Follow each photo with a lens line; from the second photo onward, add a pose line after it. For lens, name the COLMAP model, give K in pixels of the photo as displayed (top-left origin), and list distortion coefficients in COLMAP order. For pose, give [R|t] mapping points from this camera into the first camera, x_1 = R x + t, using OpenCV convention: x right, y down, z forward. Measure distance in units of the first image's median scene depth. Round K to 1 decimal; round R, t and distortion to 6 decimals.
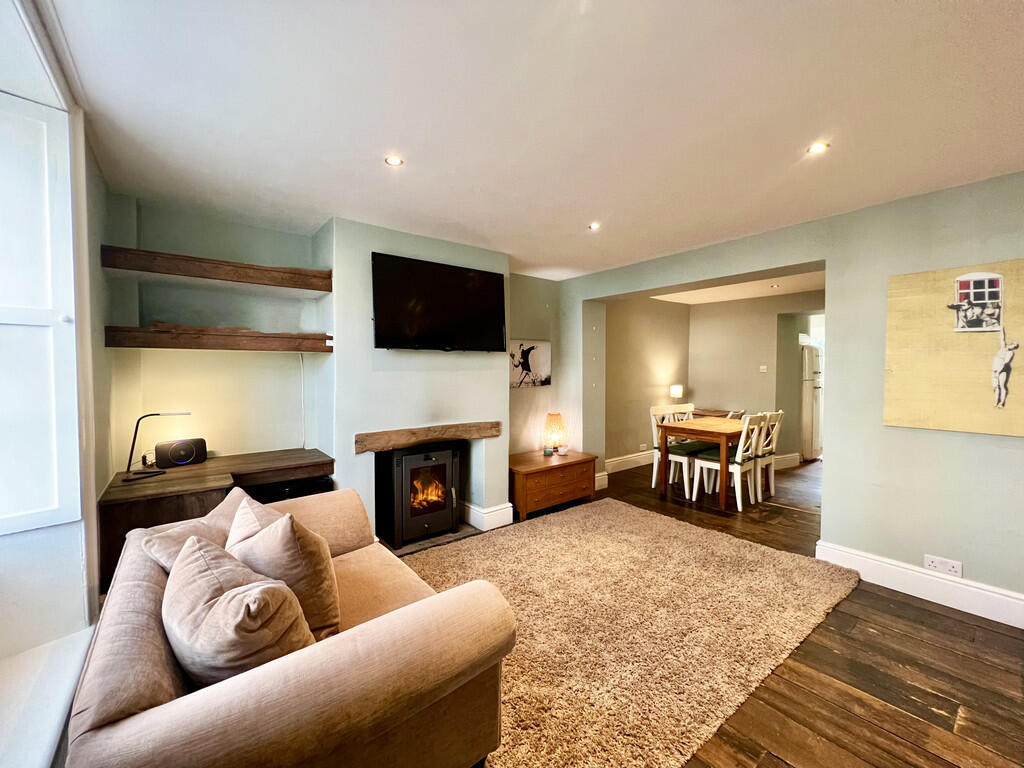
lens RADIAL K [[413.9, 0, 507.2], [0, 413.9, 379.4], [0, 0, 1]] dist [0.001290, 0.000280]
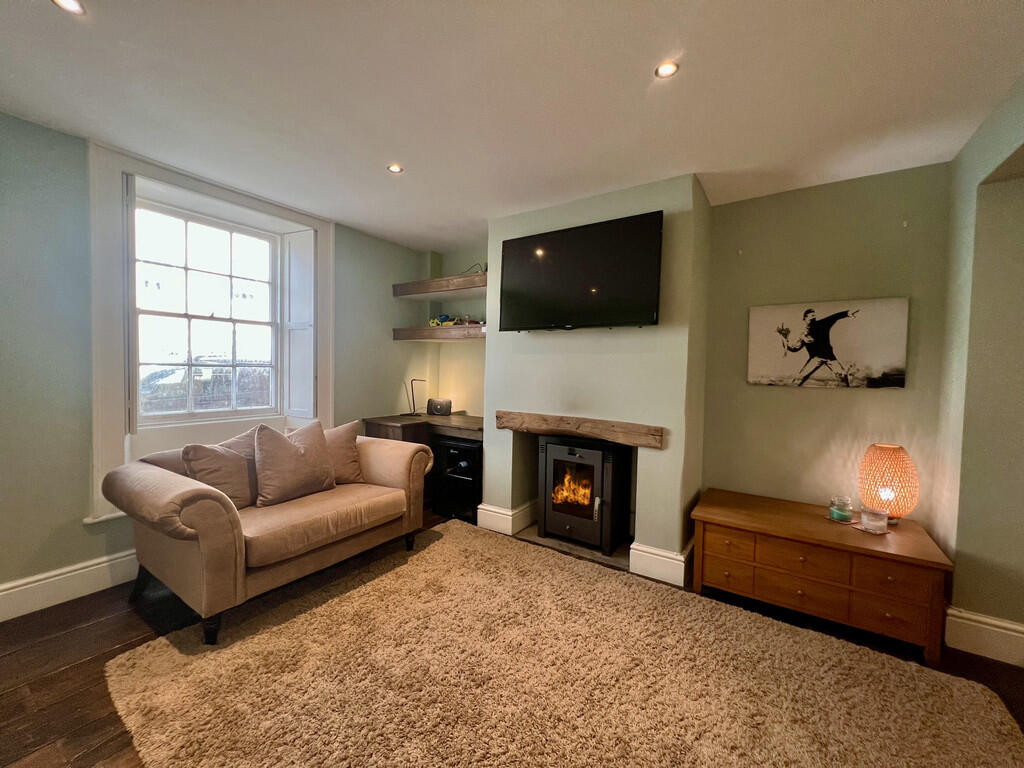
lens RADIAL K [[413.9, 0, 507.8], [0, 413.9, 383.3], [0, 0, 1]] dist [0.001290, 0.000280]
pose [[0.303017, 0.047733, -0.951789, 0.560240], [-0.044791, 0.998354, 0.035808, 0.015020], [0.951932, 0.031781, 0.304657, 0.552282]]
